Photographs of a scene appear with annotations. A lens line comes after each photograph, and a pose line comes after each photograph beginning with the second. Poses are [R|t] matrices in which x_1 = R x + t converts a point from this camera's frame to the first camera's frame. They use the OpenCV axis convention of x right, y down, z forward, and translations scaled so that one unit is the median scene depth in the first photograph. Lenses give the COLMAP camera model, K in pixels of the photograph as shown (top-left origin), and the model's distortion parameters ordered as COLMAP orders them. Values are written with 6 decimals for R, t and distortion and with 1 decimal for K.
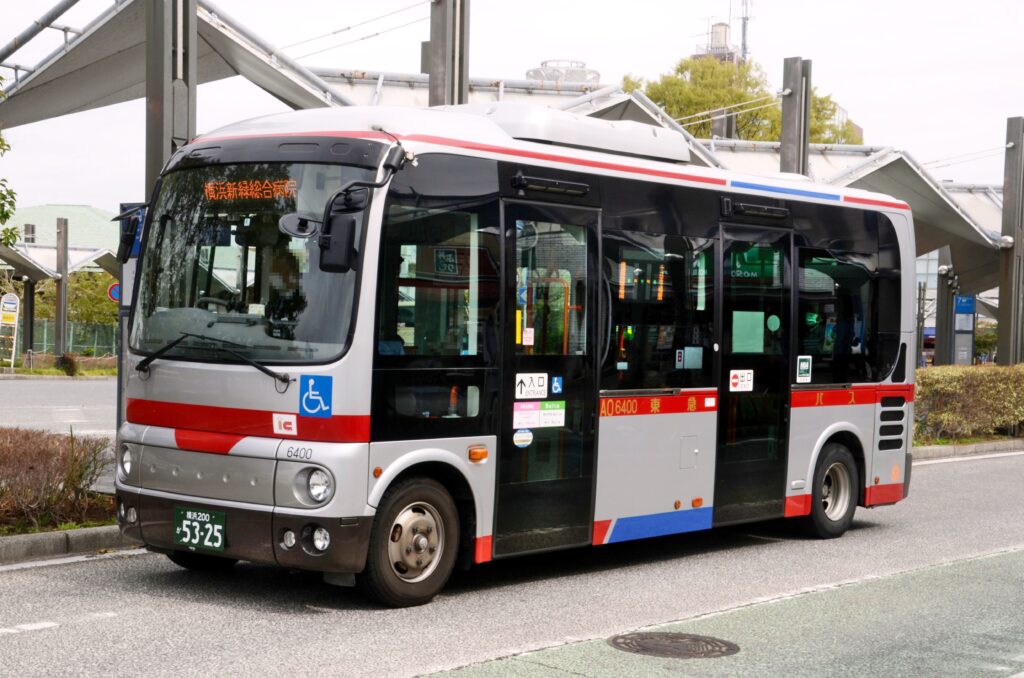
lens RADIAL K [[1700.7, 0, 512.0], [0, 1700.7, 339.0], [0, 0, 1]] dist [0.093883, -0.011448]
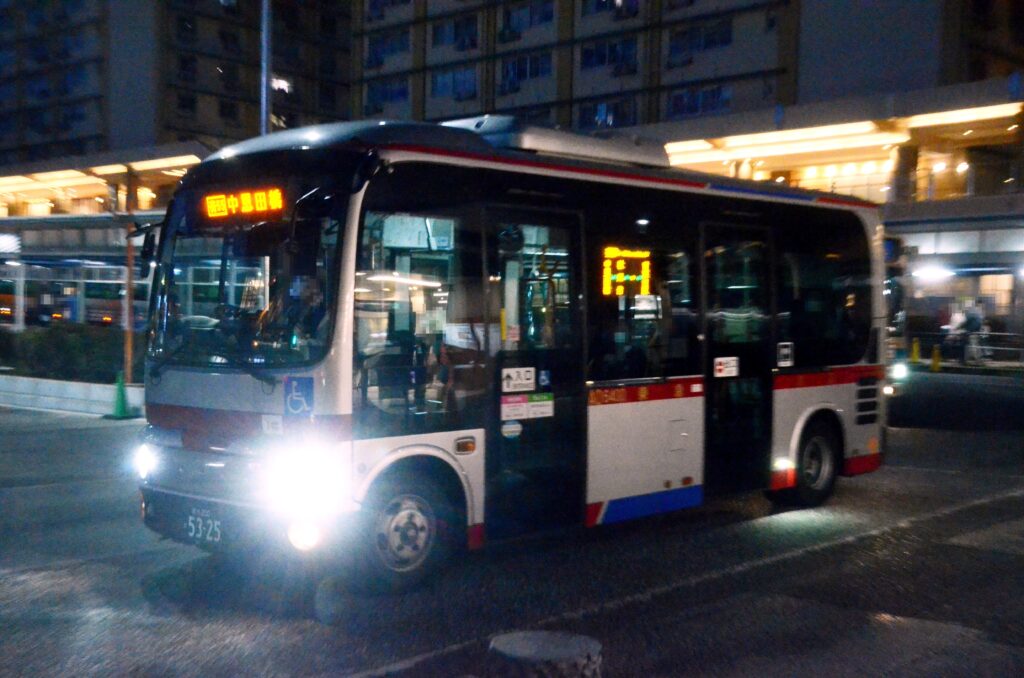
lens RADIAL K [[1285.9, 0, 512.0], [0, 1285.9, 339.0], [0, 0, 1]] dist [-0.002274, -0.007662]
pose [[0.997849, -0.029713, -0.058441, 0.054772], [0.029989, 0.999543, 0.003838, -0.000831], [0.058300, -0.005583, 0.998283, 0.202944]]
